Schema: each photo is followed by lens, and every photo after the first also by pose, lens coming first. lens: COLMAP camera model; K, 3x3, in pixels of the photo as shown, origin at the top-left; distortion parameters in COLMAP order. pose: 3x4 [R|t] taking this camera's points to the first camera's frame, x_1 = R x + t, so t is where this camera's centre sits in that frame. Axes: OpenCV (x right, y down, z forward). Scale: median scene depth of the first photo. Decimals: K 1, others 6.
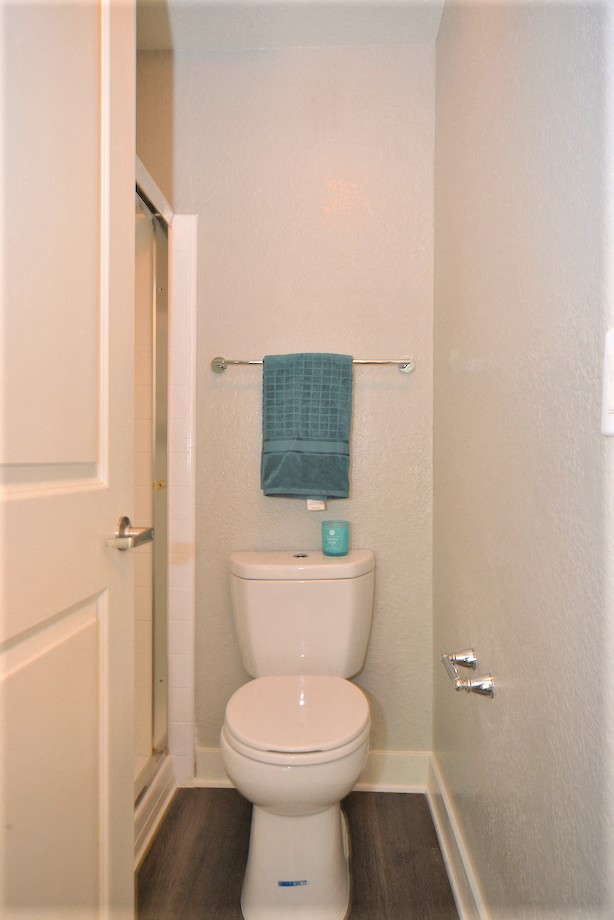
lens RADIAL K [[599.5, 0, 306.9], [0, 599.5, 456.7], [0, 0, 1]] dist [-0.008248, -0.001014]
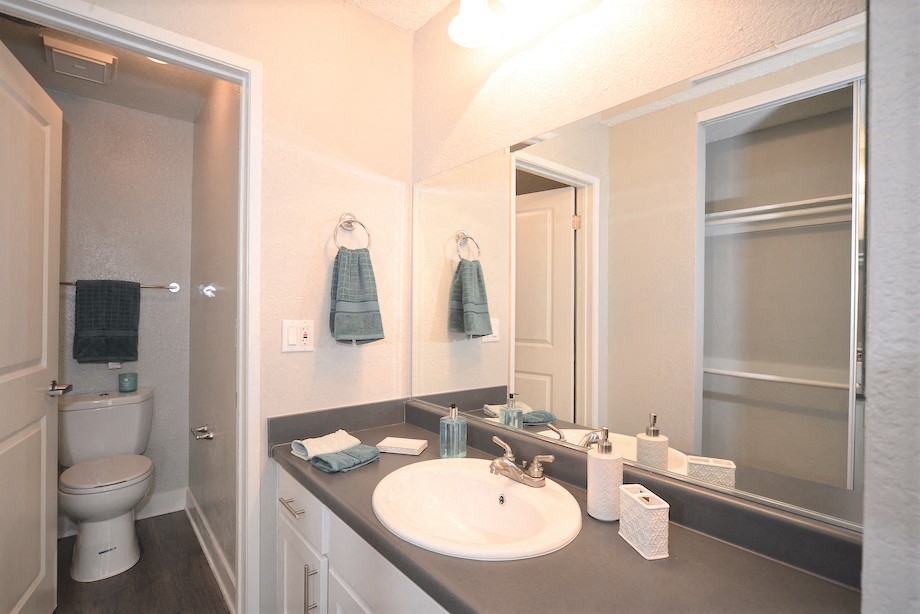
lens RADIAL K [[446.2, 0, 464.7], [0, 446.2, 308.7], [0, 0, 1]] dist [-0.014083, 0.005068]
pose [[0.735316, 0.007792, 0.677680, -0.114903], [-0.007728, 0.999965, -0.003113, -0.093639], [-0.677680, -0.002948, 0.735351, -0.691440]]
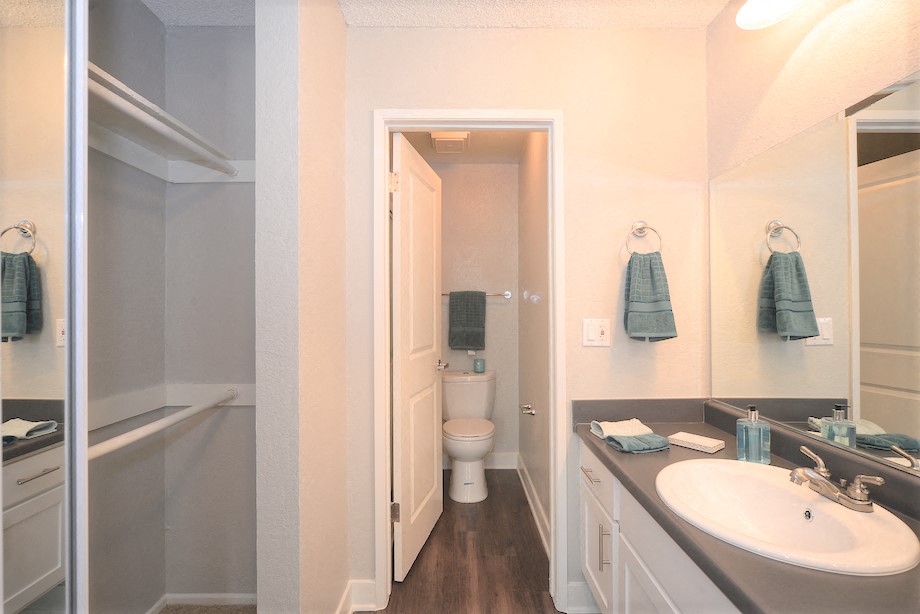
lens RADIAL K [[446.2, 0, 460.0], [0, 446.2, 309.1], [0, 0, 1]] dist [-0.014083, 0.005068]
pose [[0.998650, -0.005057, 0.051691, -0.127157], [0.005388, 0.999966, -0.006271, -0.089406], [-0.051658, 0.006541, 0.998643, -0.847631]]
